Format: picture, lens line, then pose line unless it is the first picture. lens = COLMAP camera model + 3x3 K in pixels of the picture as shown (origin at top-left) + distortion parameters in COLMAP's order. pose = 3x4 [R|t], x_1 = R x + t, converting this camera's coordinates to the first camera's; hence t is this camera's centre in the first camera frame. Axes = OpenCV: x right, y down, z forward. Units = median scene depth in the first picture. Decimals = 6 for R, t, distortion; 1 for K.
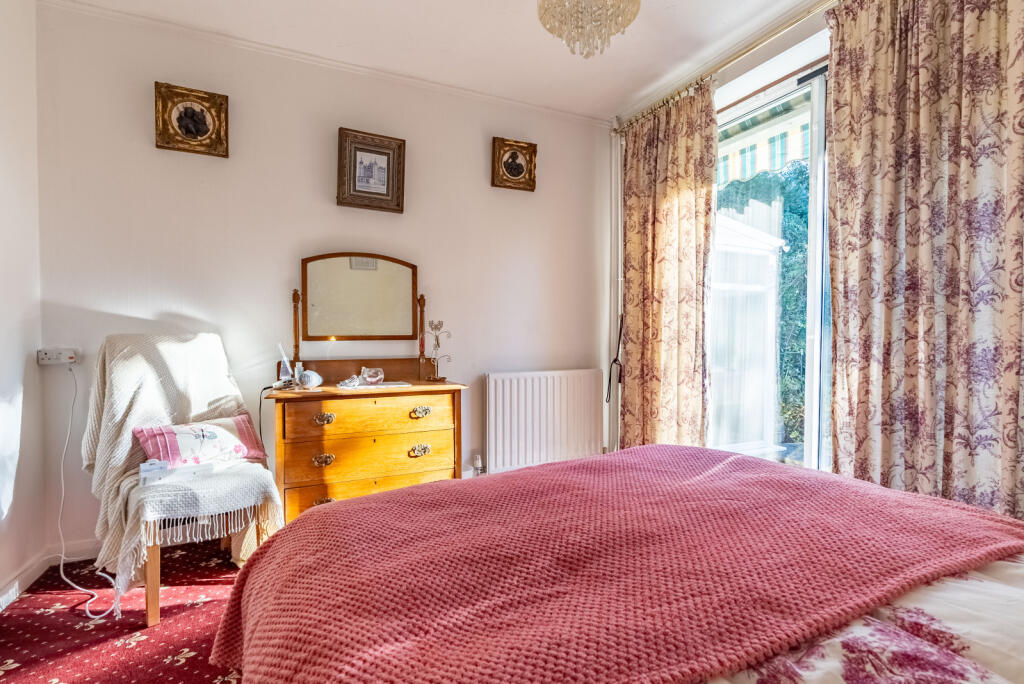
lens RADIAL K [[475.9, 0, 513.4], [0, 475.9, 337.8], [0, 0, 1]] dist [-0.002024, -0.000645]
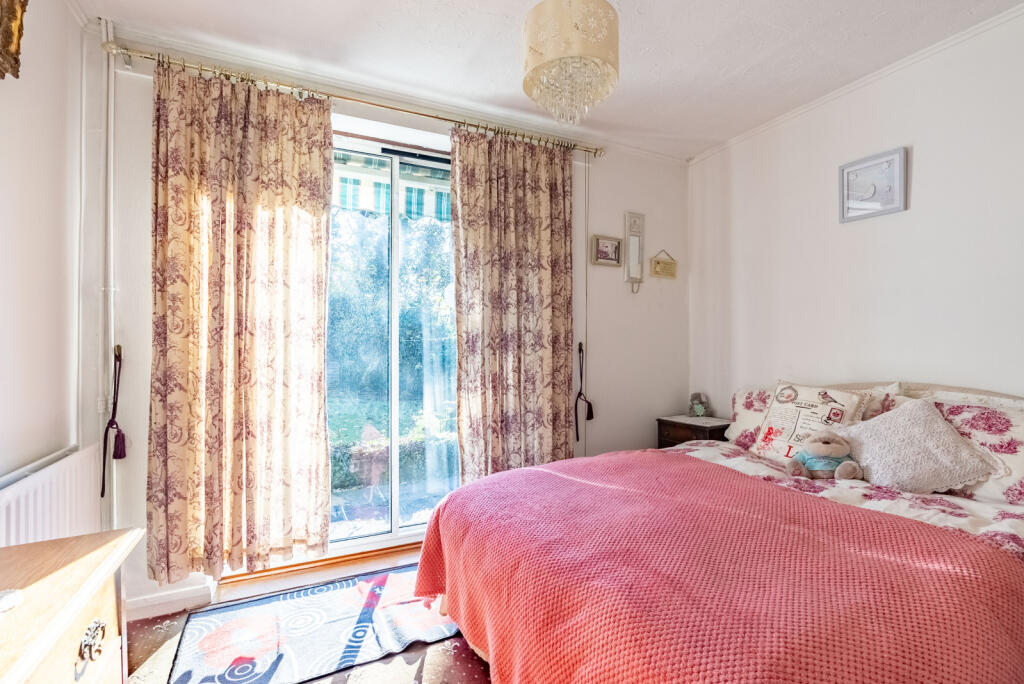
lens RADIAL K [[475.9, 0, 512.8], [0, 475.9, 345.4], [0, 0, 1]] dist [-0.002024, -0.000645]
pose [[-0.006001, -0.000079, 0.999982, -0.493957], [0.014443, 0.999896, 0.000166, -0.054839], [-0.999878, 0.014444, -0.005999, 0.623023]]
